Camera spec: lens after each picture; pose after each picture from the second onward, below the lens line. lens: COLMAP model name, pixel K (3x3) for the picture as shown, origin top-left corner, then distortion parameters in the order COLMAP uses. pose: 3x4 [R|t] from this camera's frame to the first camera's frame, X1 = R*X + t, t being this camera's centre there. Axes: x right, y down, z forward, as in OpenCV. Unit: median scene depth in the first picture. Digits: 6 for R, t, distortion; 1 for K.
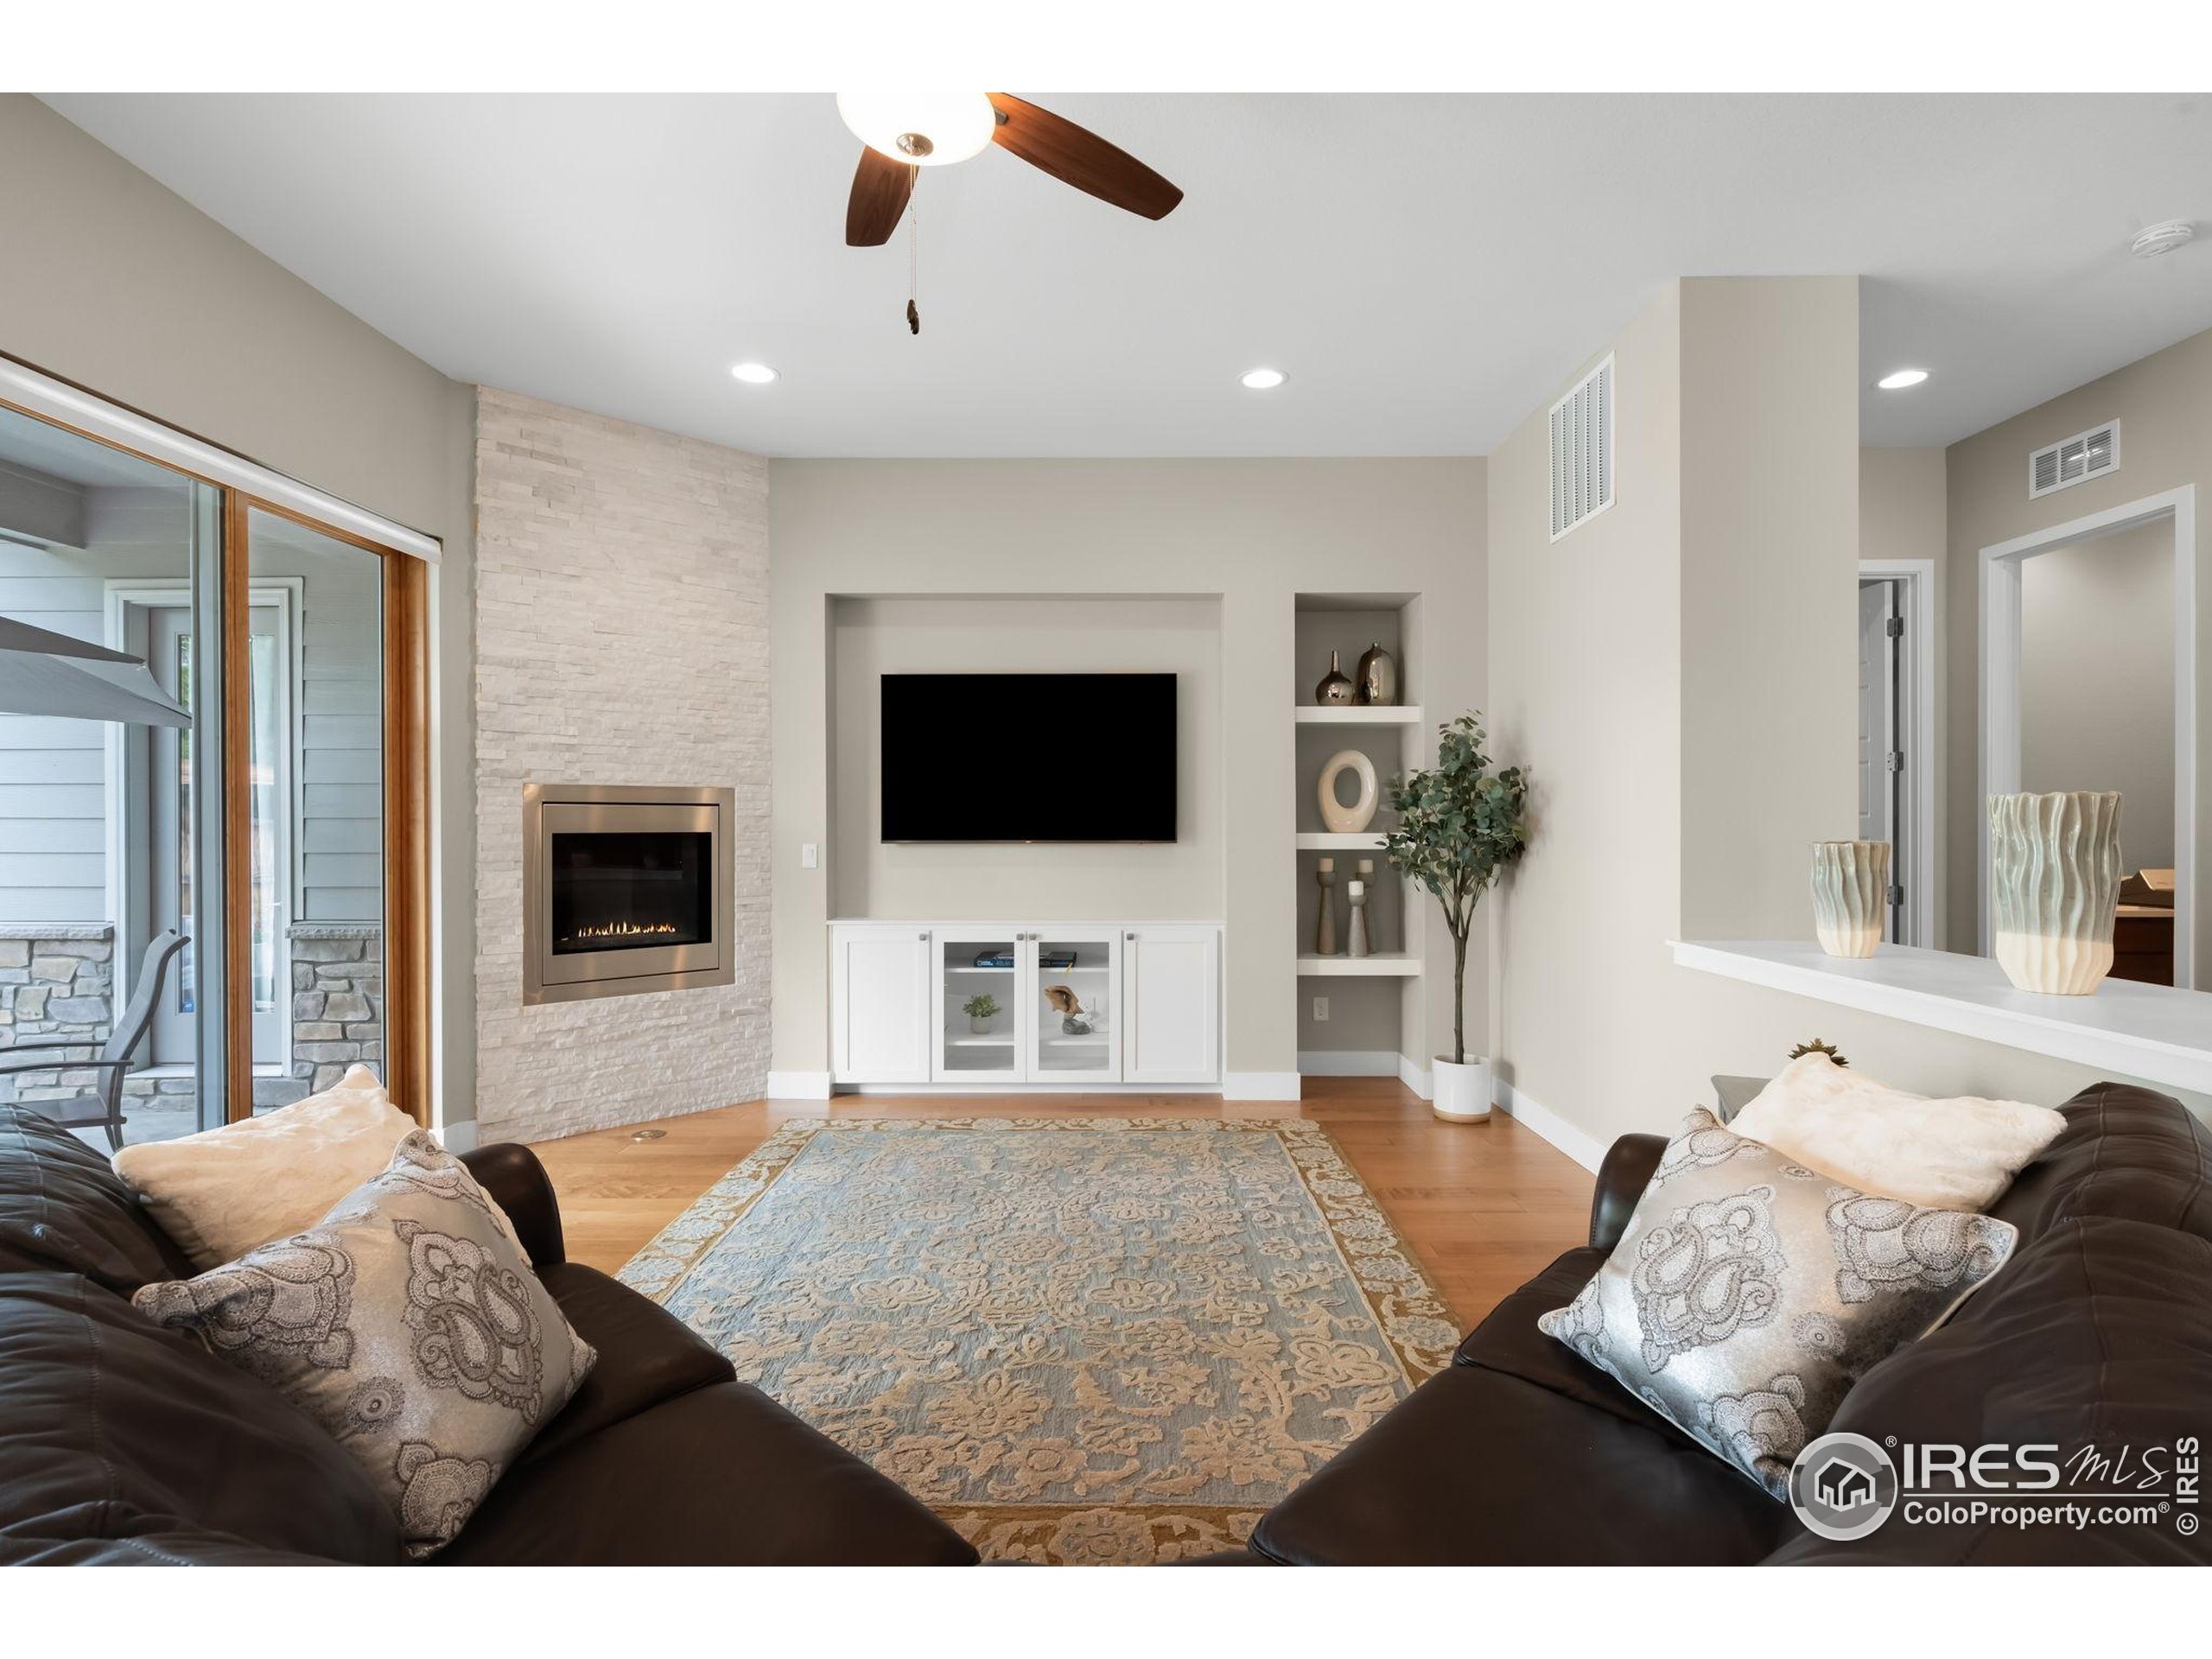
lens RADIAL K [[1095.3, 0, 1100.2], [0, 1095.3, 825.9], [0, 0, 1]] dist [-0.007056, 0.003908]
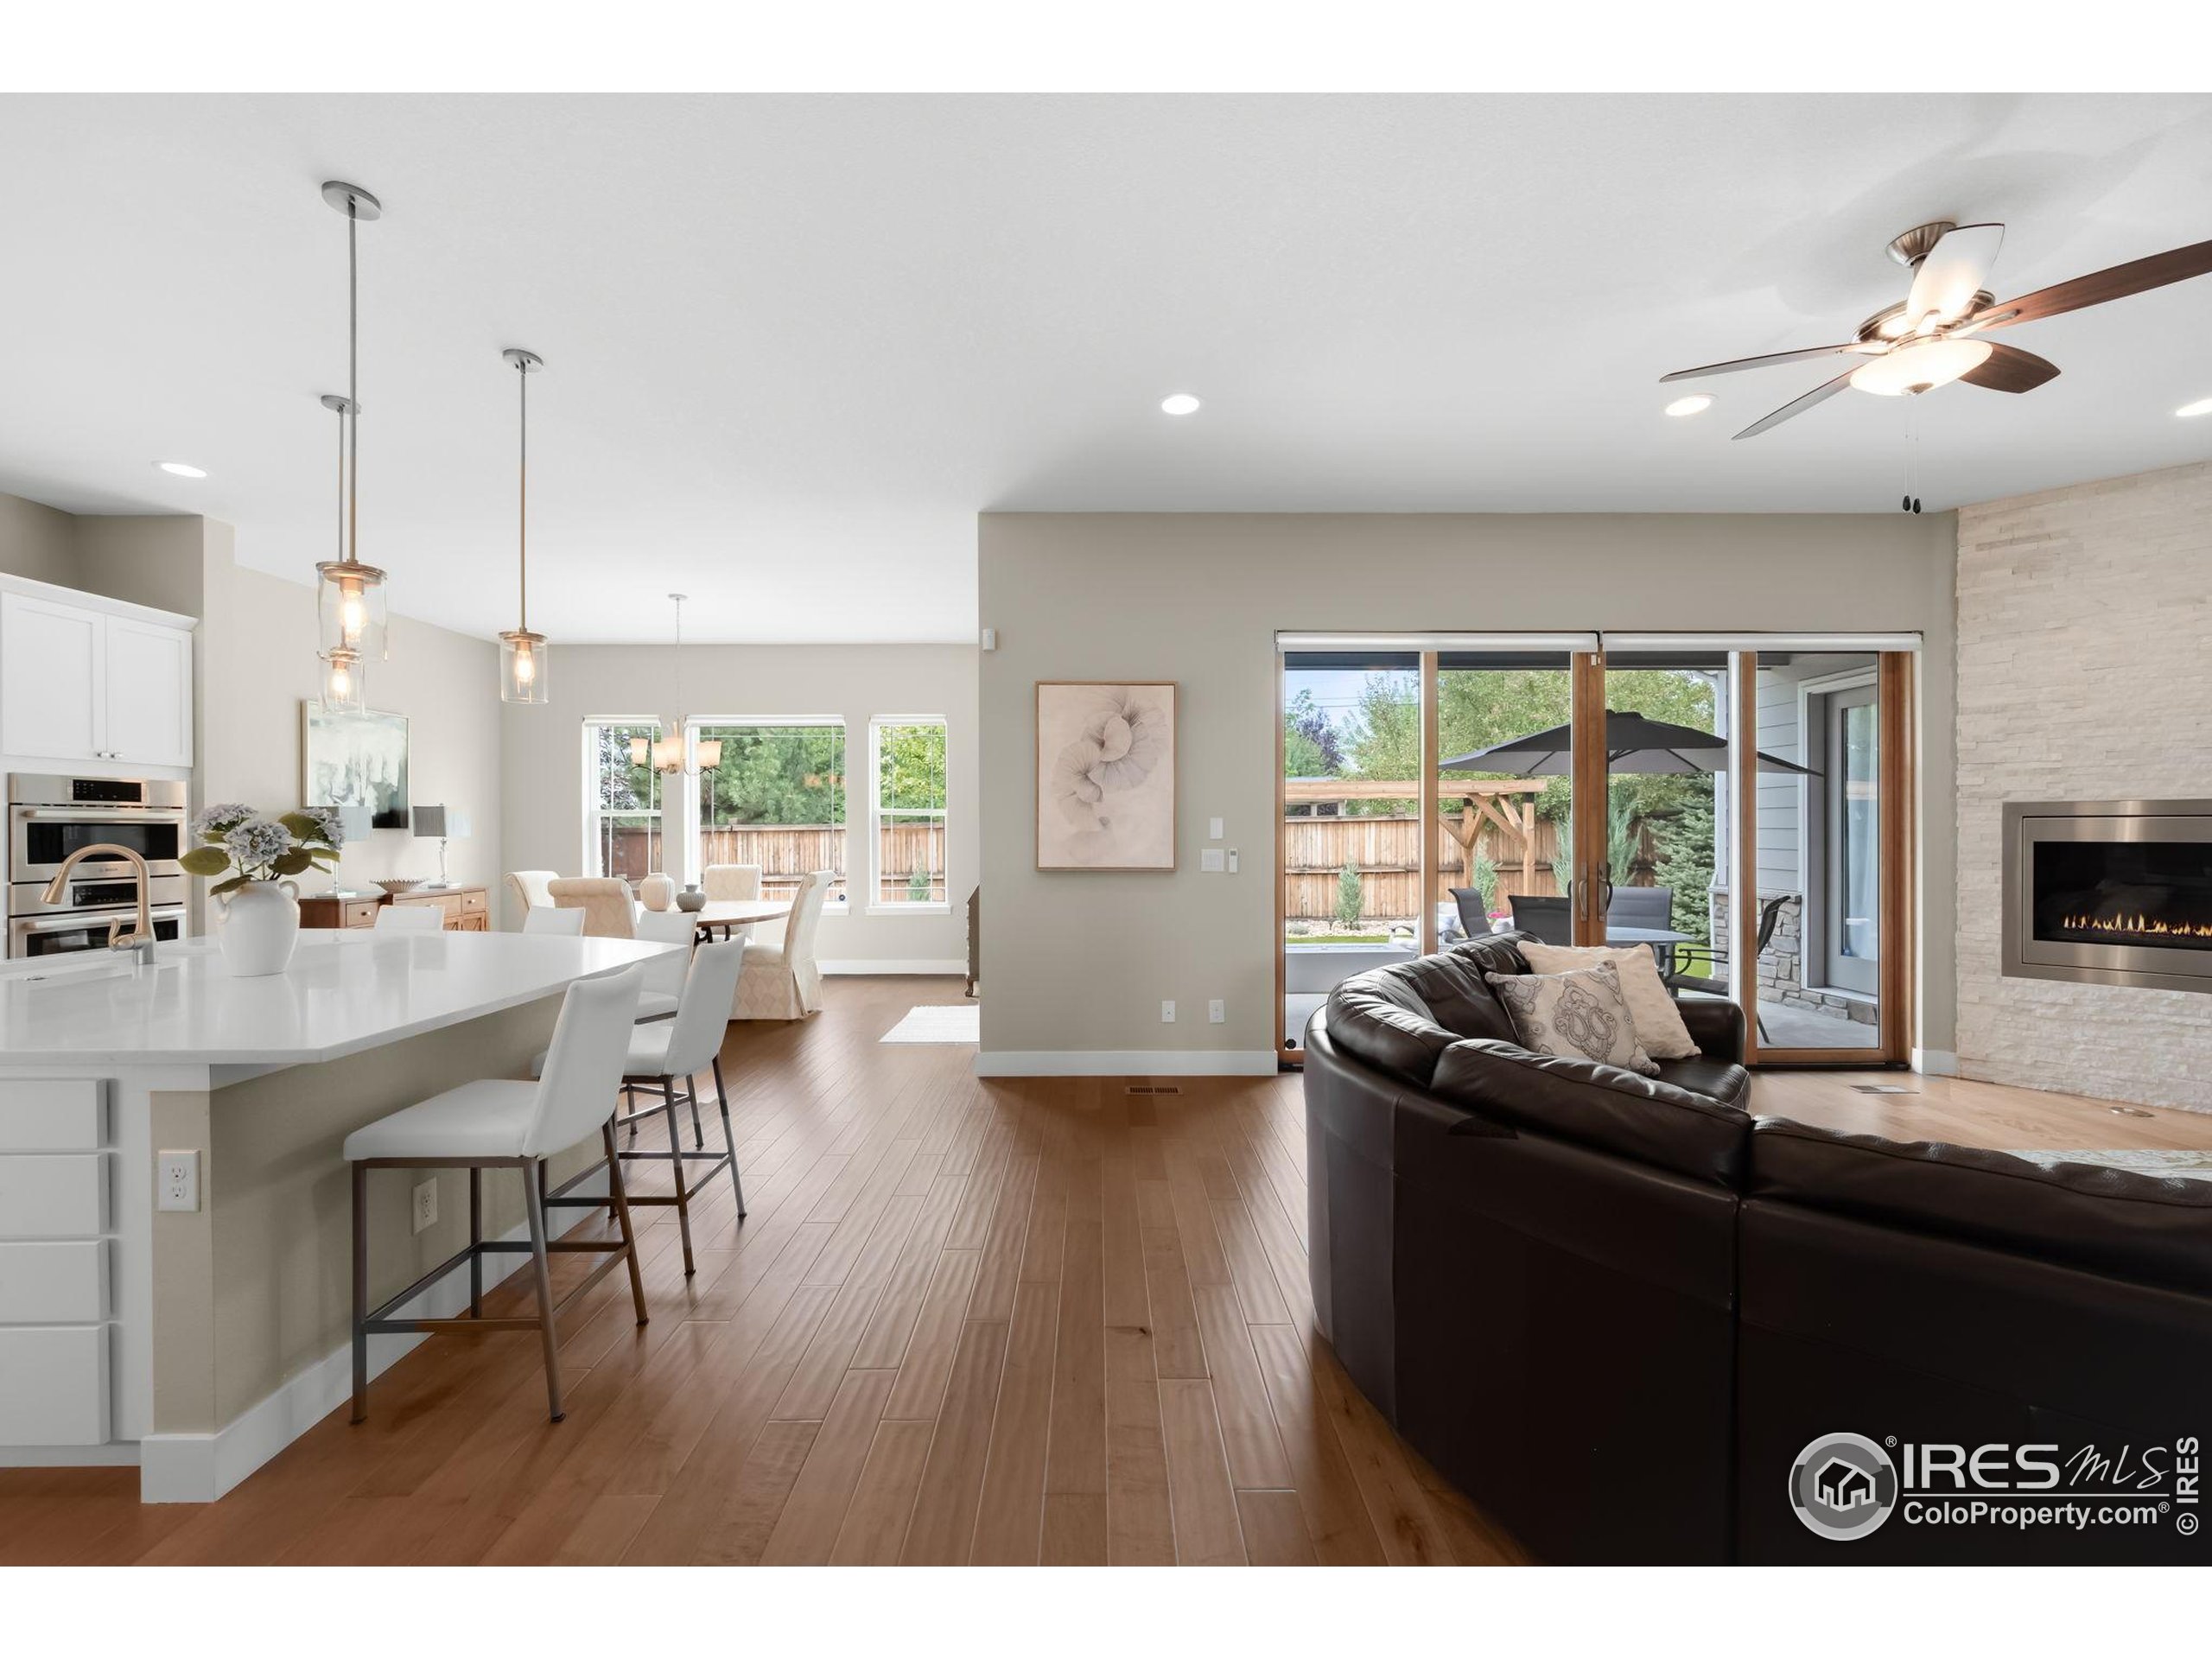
lens RADIAL K [[875.0, 0, 1104.9], [0, 875.0, 831.7], [0, 0, 1]] dist [0.000626, 0.000847]
pose [[0.010938, 0.003219, -0.999935, 0.464033], [-0.001103, 0.999994, 0.003207, -0.006055], [0.999940, 0.001067, 0.010941, -0.059149]]
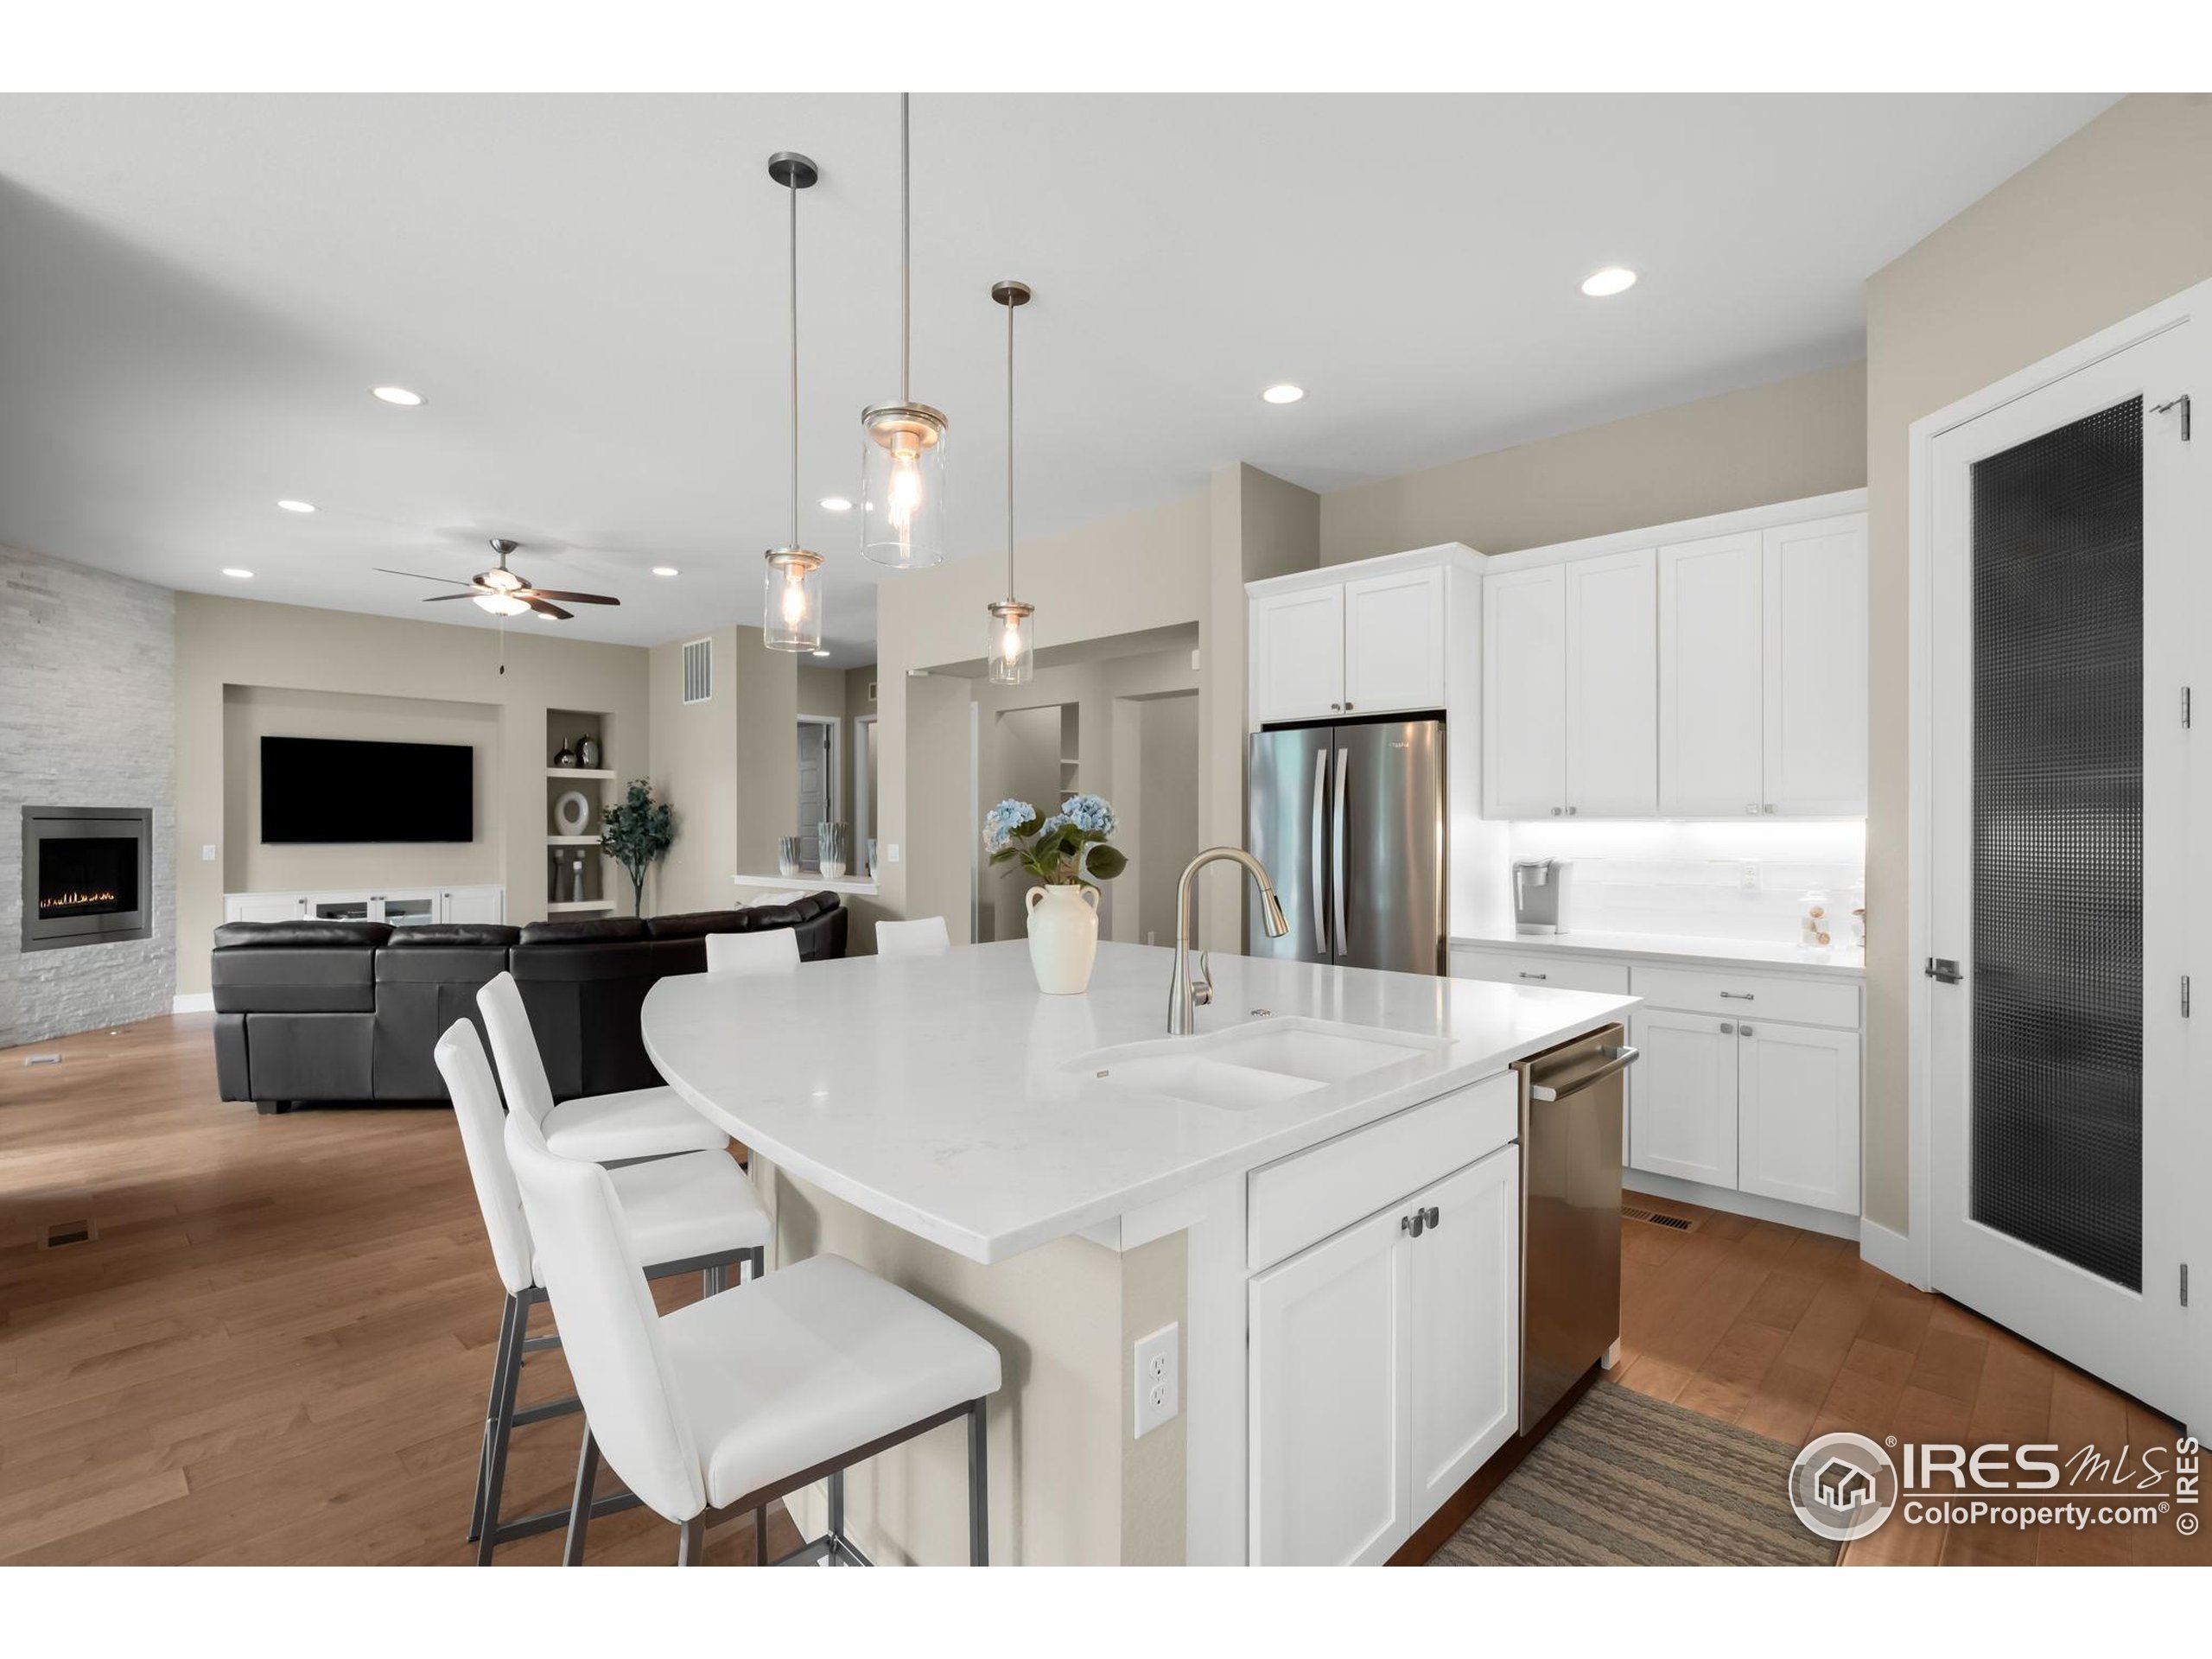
lens RADIAL K [[1095.3, 0, 1107.5], [0, 1095.3, 822.3], [0, 0, 1]] dist [-0.007056, 0.003908]
pose [[0.696608, 0.003424, 0.717444, -0.538153], [0.003033, 0.999966, -0.007717, 0.000331], [-0.717445, 0.007552, 0.696574, -1.076538]]
